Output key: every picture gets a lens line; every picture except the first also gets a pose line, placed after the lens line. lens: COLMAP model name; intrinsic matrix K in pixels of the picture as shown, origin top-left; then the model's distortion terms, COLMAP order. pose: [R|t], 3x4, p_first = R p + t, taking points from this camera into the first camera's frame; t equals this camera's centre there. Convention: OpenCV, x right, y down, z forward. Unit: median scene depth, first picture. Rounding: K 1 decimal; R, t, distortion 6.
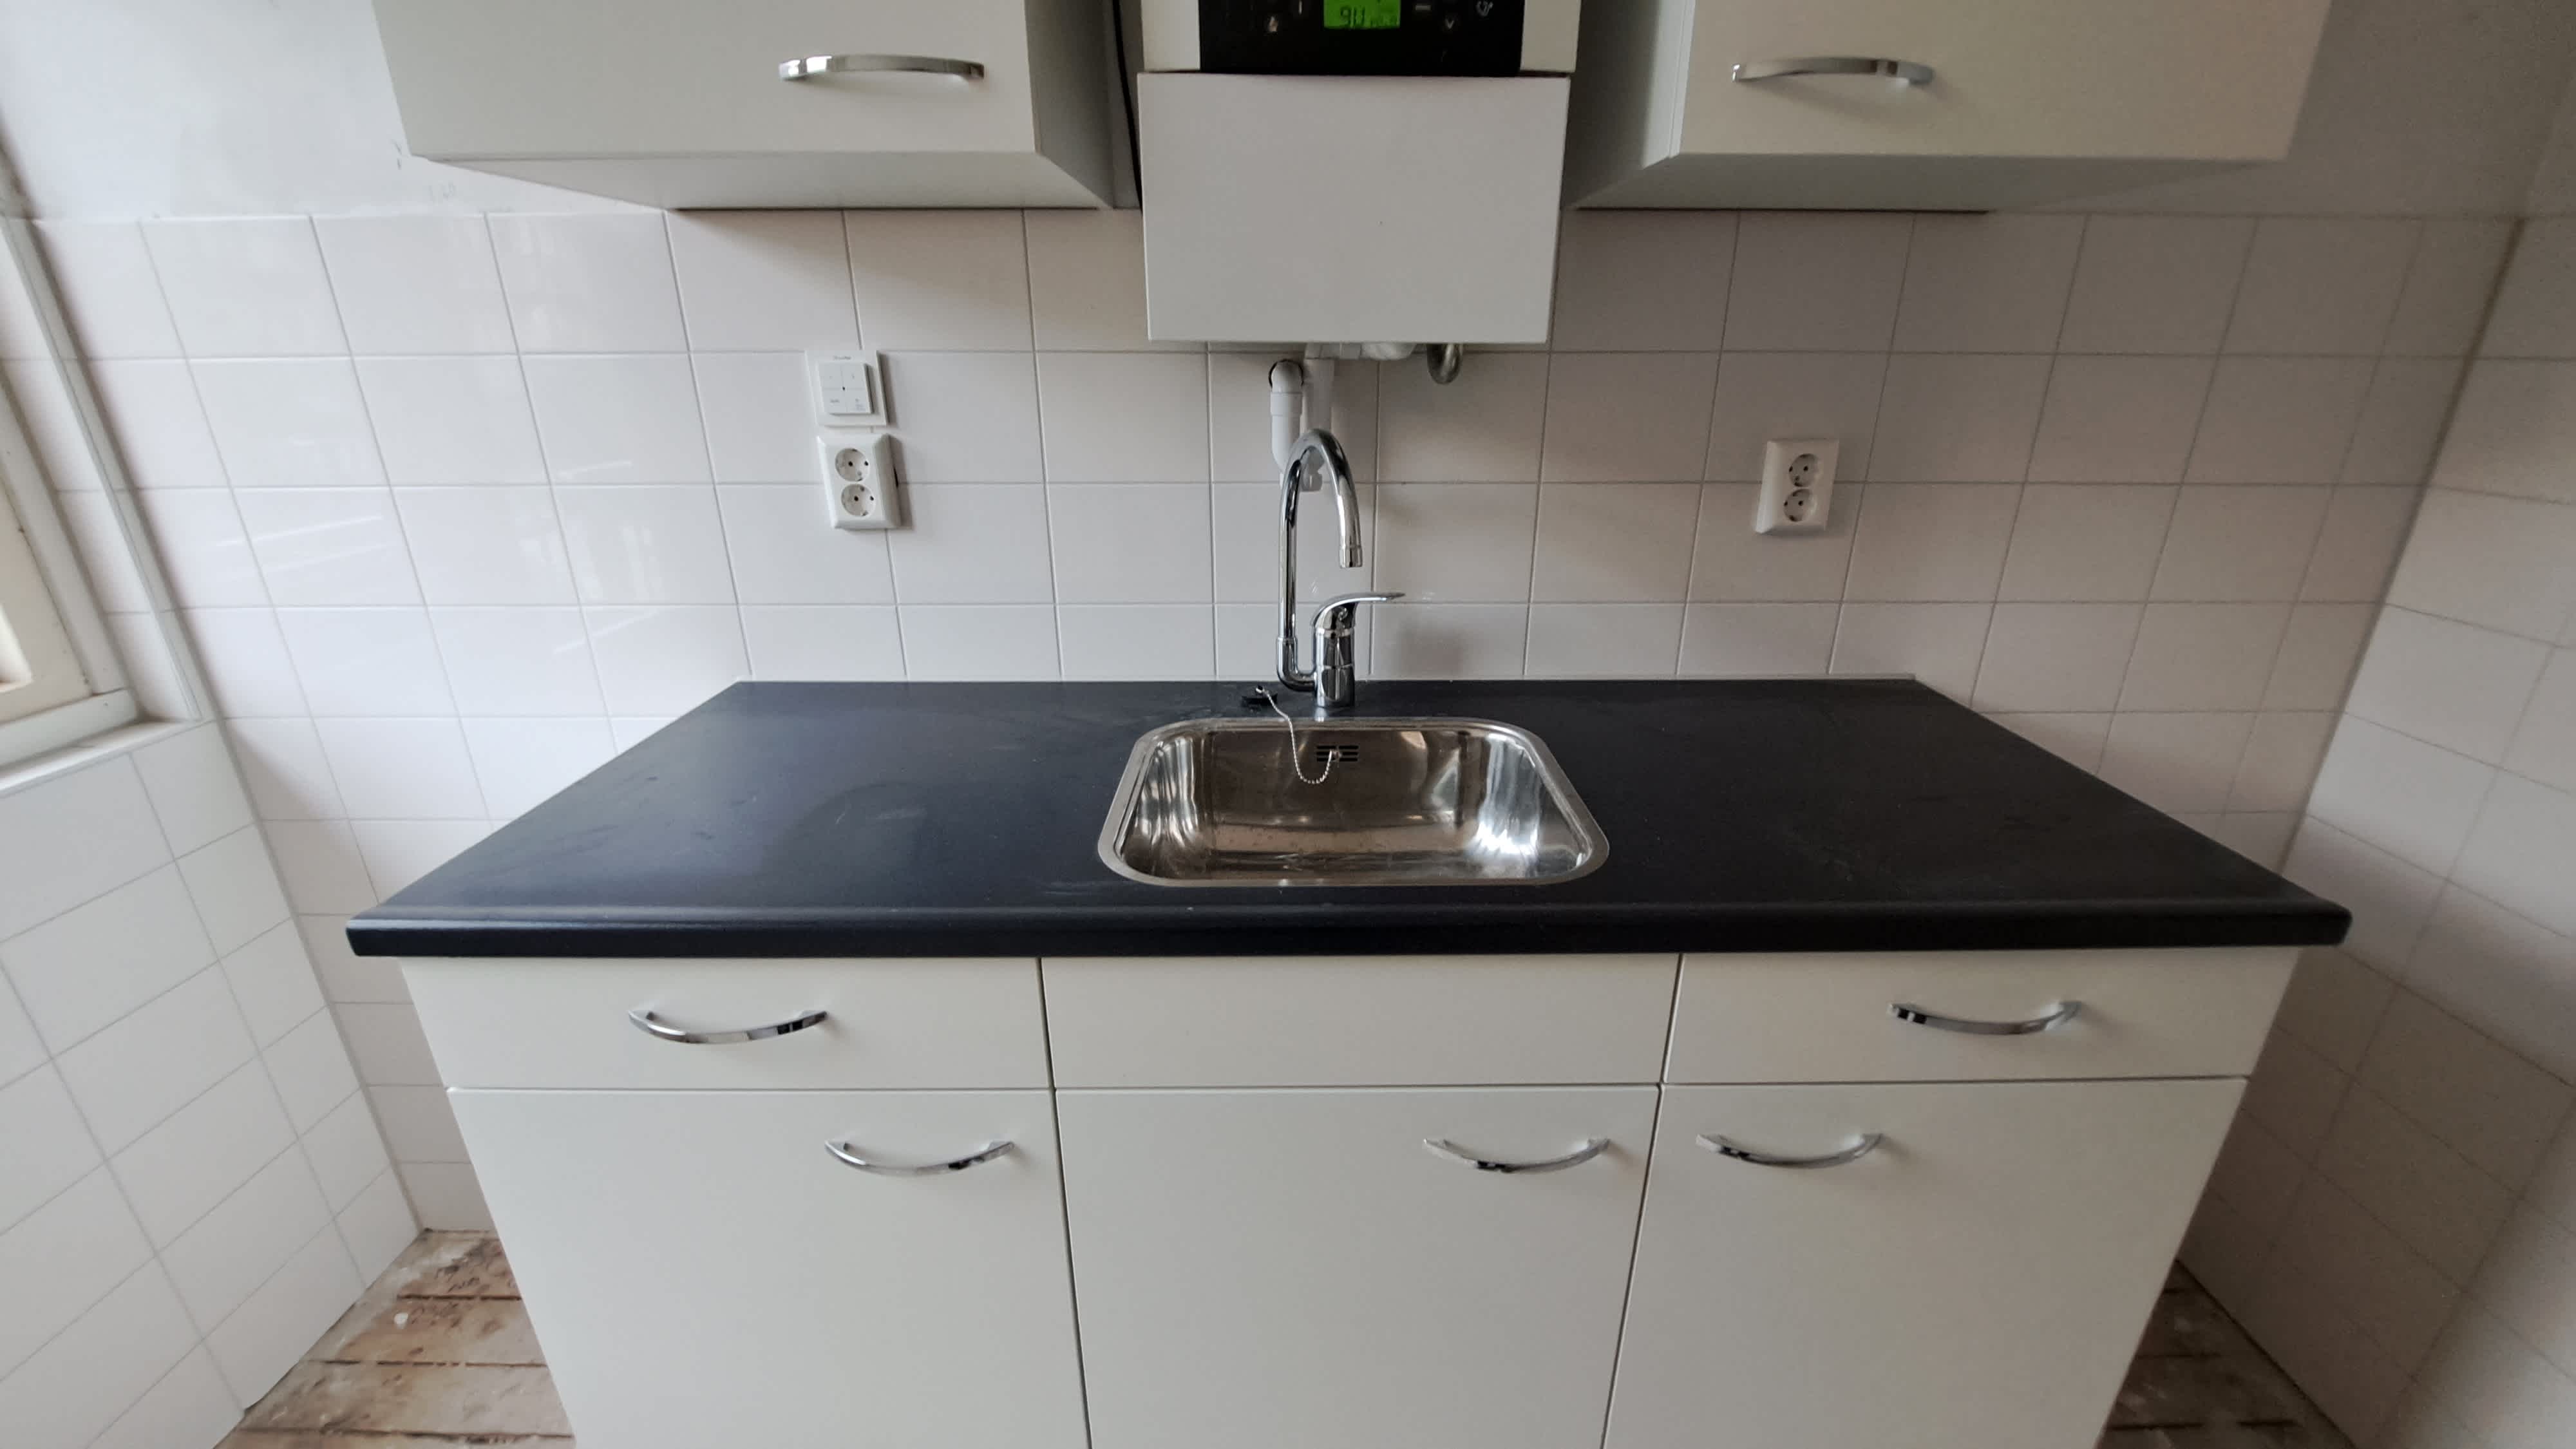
lens RADIAL K [[1012.9, 0, 1288.0], [0, 1012.9, 724.5], [0, 0, 1]] dist [0.000817, 0.000033]
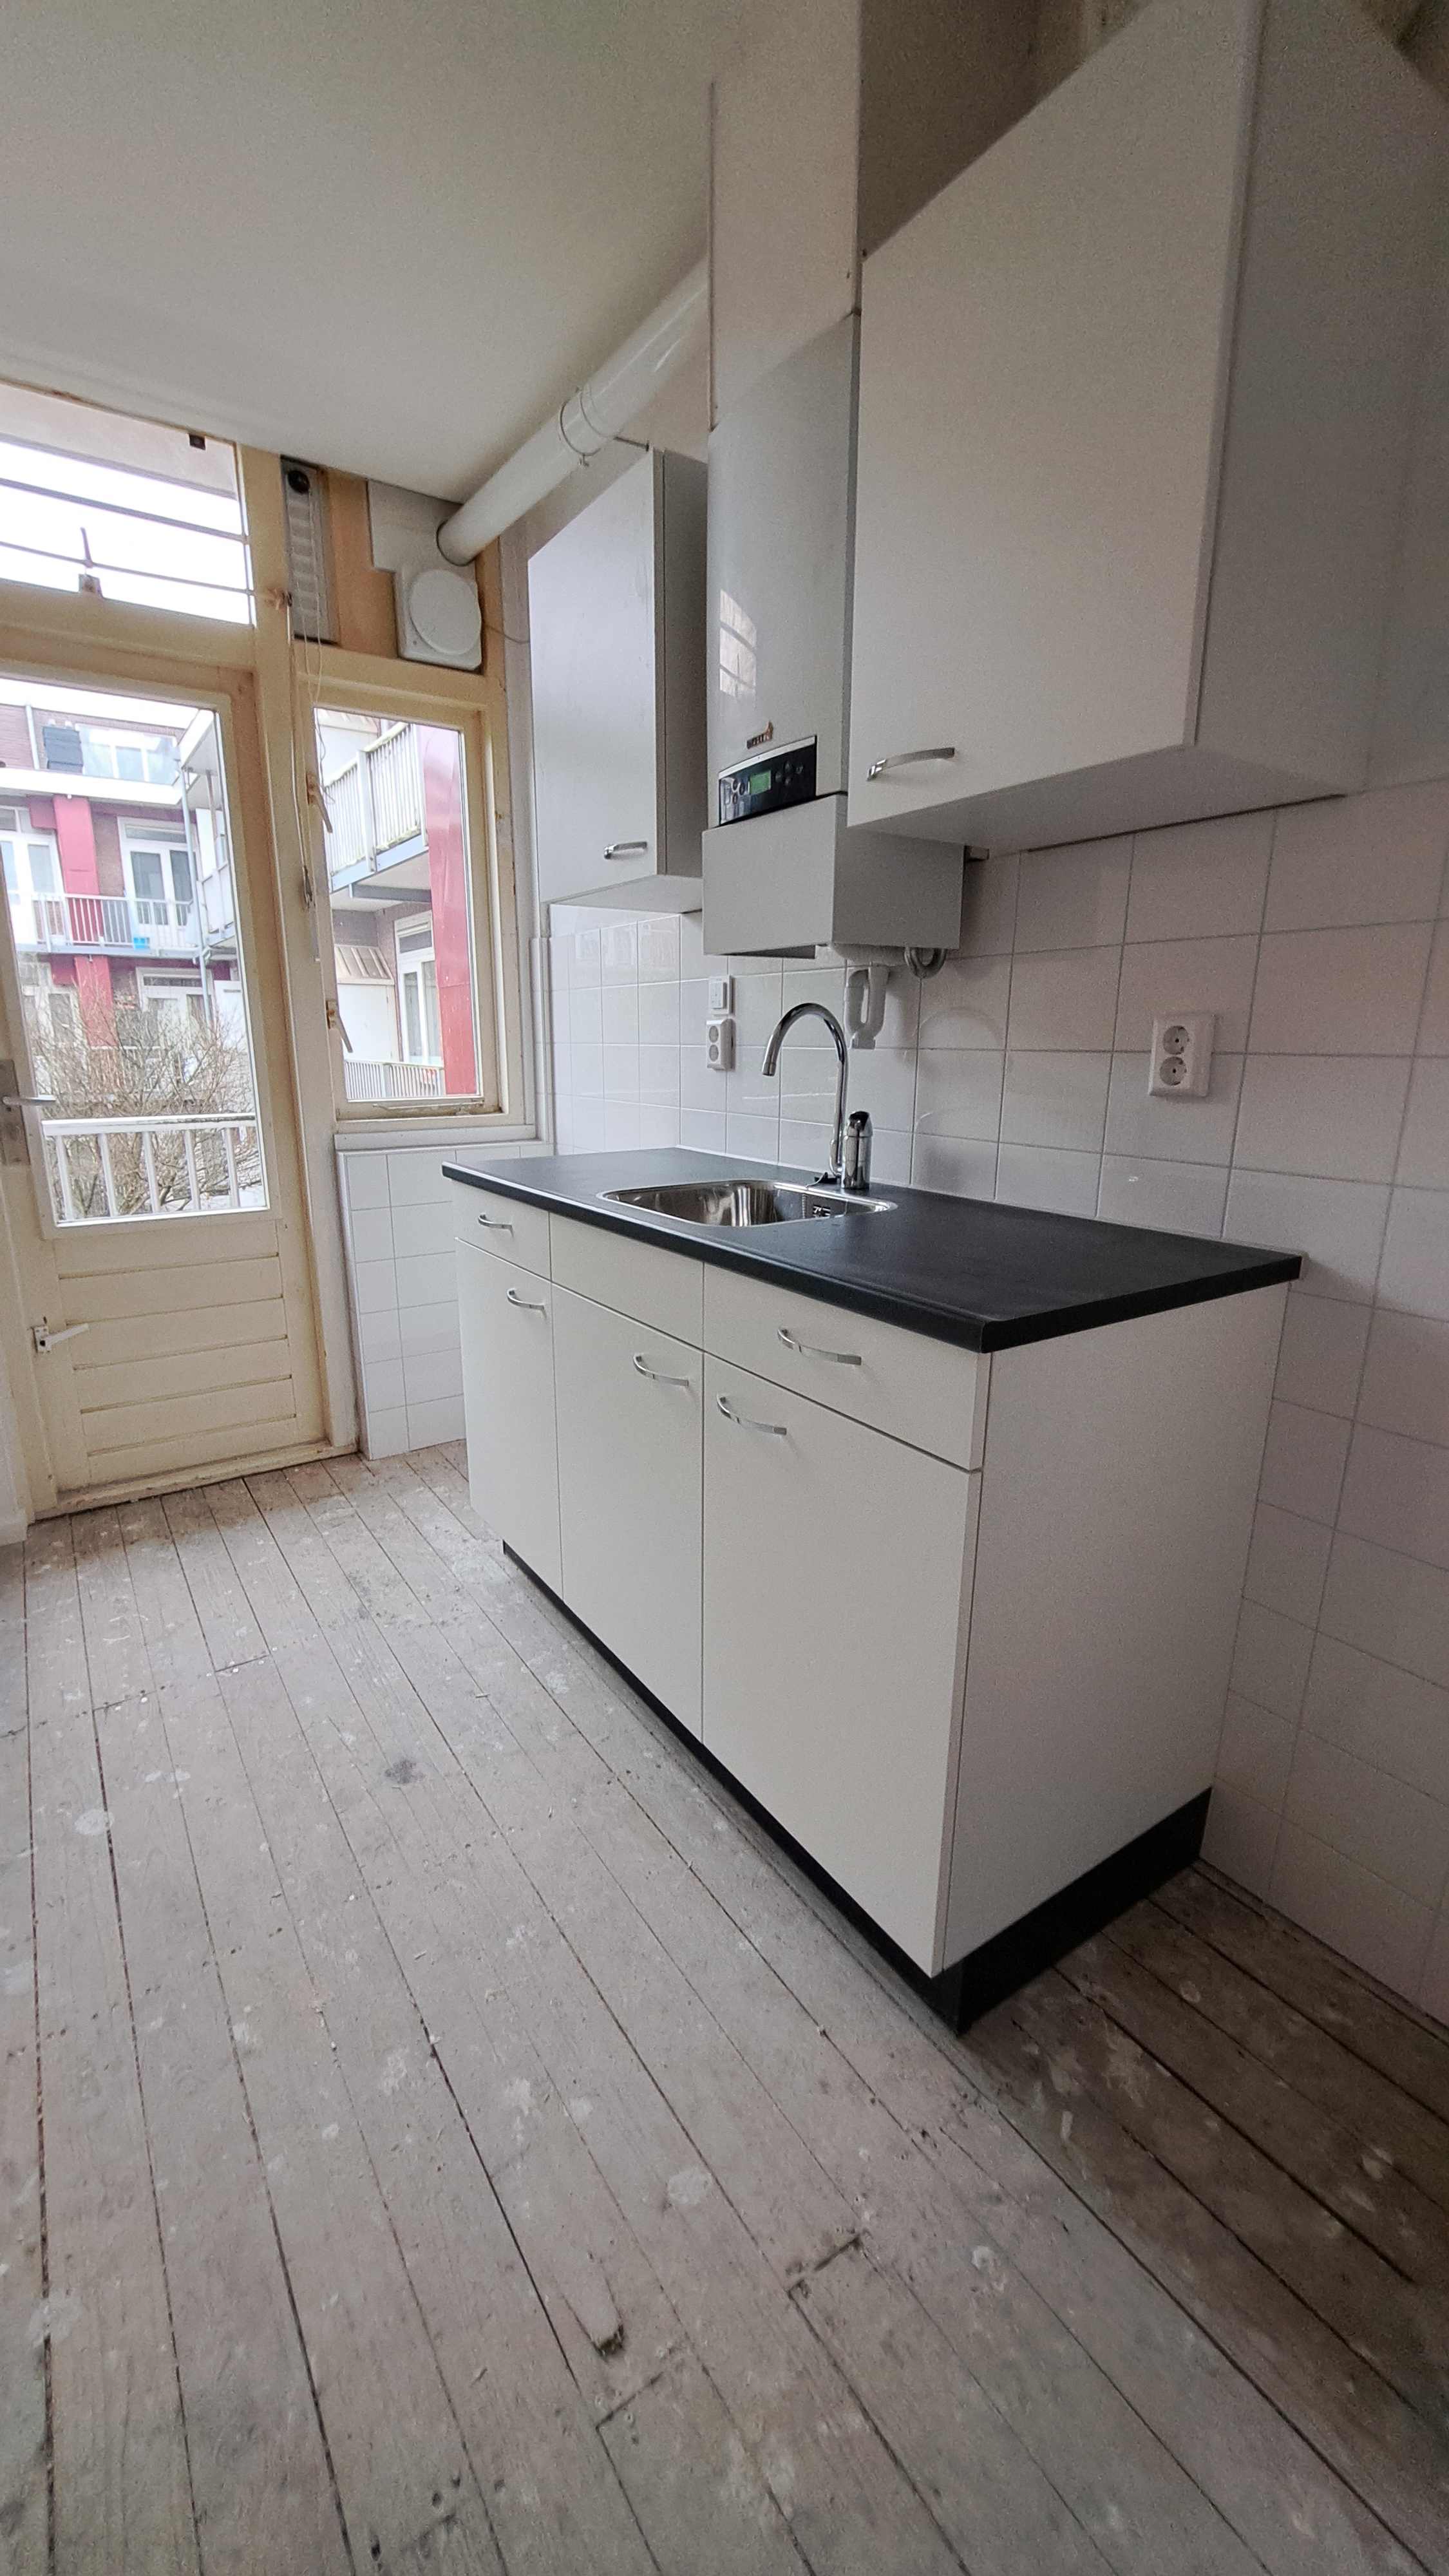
lens RADIAL K [[1029.9, 0, 724.5], [0, 1029.9, 1288.0], [0, 0, 1]] dist [-0.000357, -0.000013]
pose [[0.554404, 0.198493, -0.808231, 1.216338], [-0.300406, 0.953398, 0.028082, 0.135029], [0.776140, 0.227229, 0.588196, -0.016346]]
